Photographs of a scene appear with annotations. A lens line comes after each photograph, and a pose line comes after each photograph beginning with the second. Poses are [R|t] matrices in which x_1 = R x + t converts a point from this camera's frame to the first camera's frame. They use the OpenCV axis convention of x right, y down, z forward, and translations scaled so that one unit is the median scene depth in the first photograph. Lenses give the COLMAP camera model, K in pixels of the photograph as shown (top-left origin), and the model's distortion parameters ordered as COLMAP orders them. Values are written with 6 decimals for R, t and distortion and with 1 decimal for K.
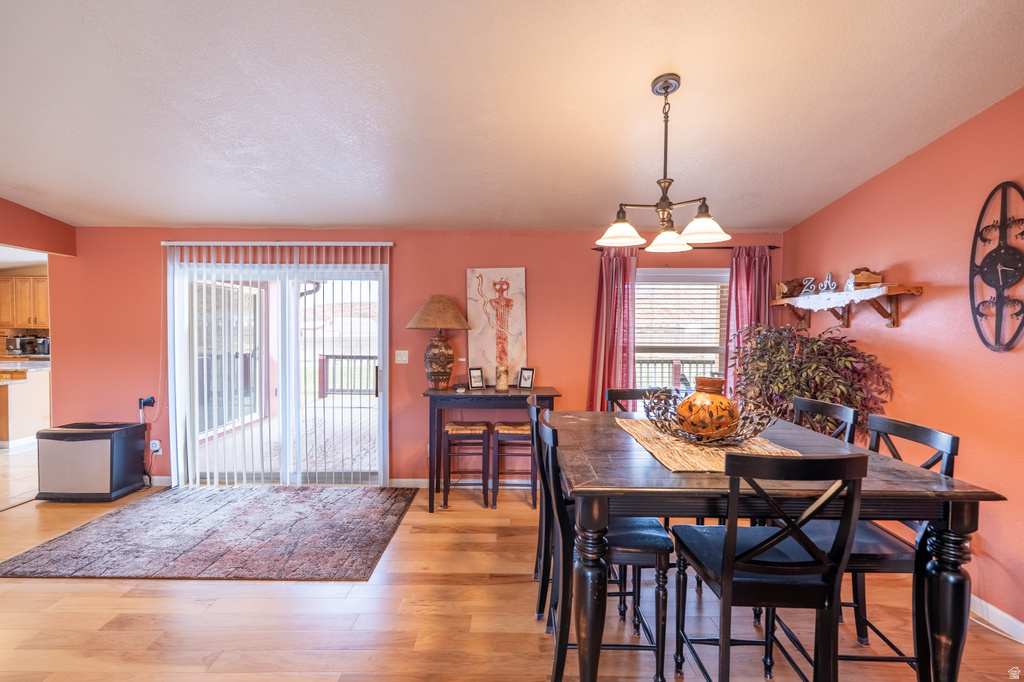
lens RADIAL K [[462.4, 0, 512.0], [0, 462.4, 341.0], [0, 0, 1]] dist [-0.000584, -0.000020]
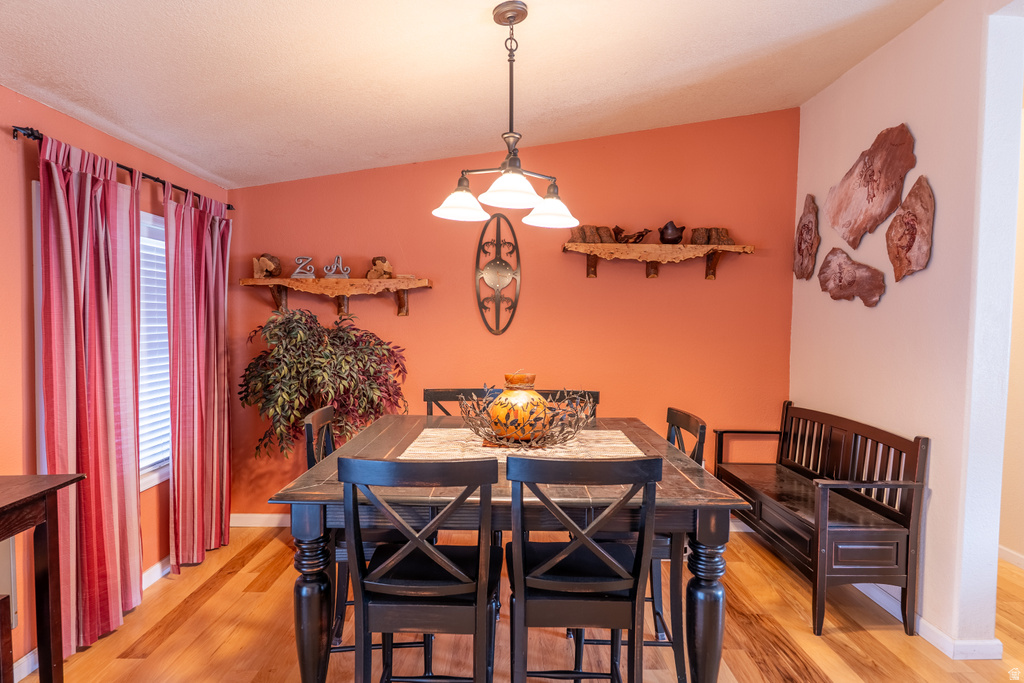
lens RADIAL K [[547.1, 0, 512.0], [0, 547.1, 341.5], [0, 0, 1]] dist [-0.001393, 0.000312]
pose [[-0.011352, -0.047540, 0.998805, -0.400065], [0.014942, 0.998750, 0.047707, -0.022423], [-0.999824, 0.015466, -0.010627, 0.643876]]
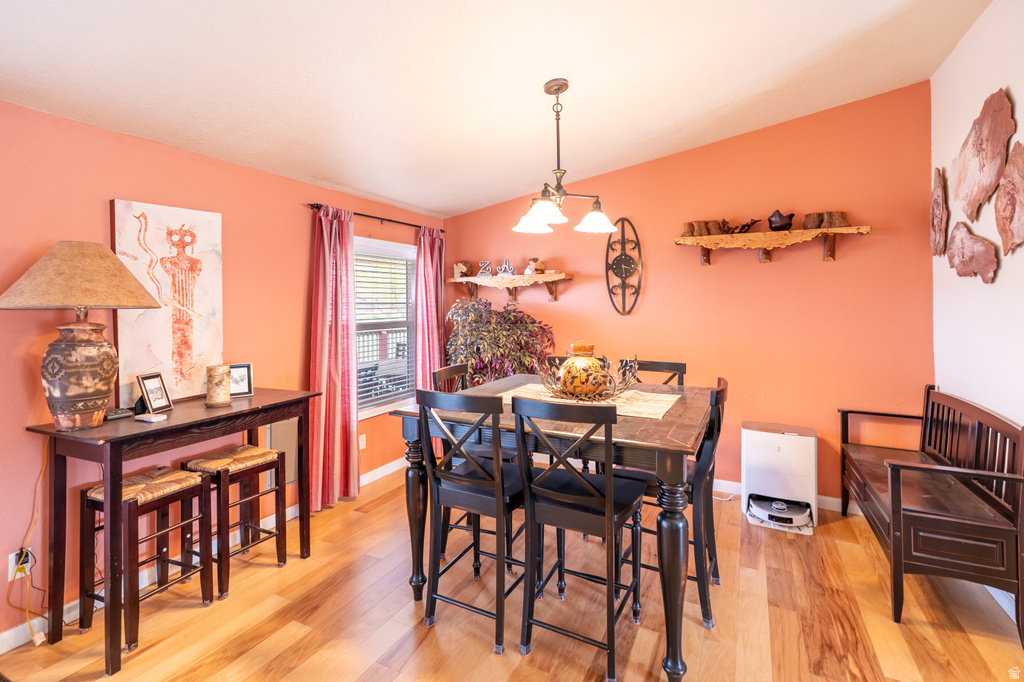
lens RADIAL K [[476.6, 0, 519.2], [0, 476.6, 296.9], [0, 0, 1]] dist [-0.000772, -0.000193]
pose [[0.439077, 0.003284, 0.898444, -0.469855], [0.030940, 0.999345, -0.018773, -0.015746], [-0.897917, 0.036041, 0.438688, 0.376515]]
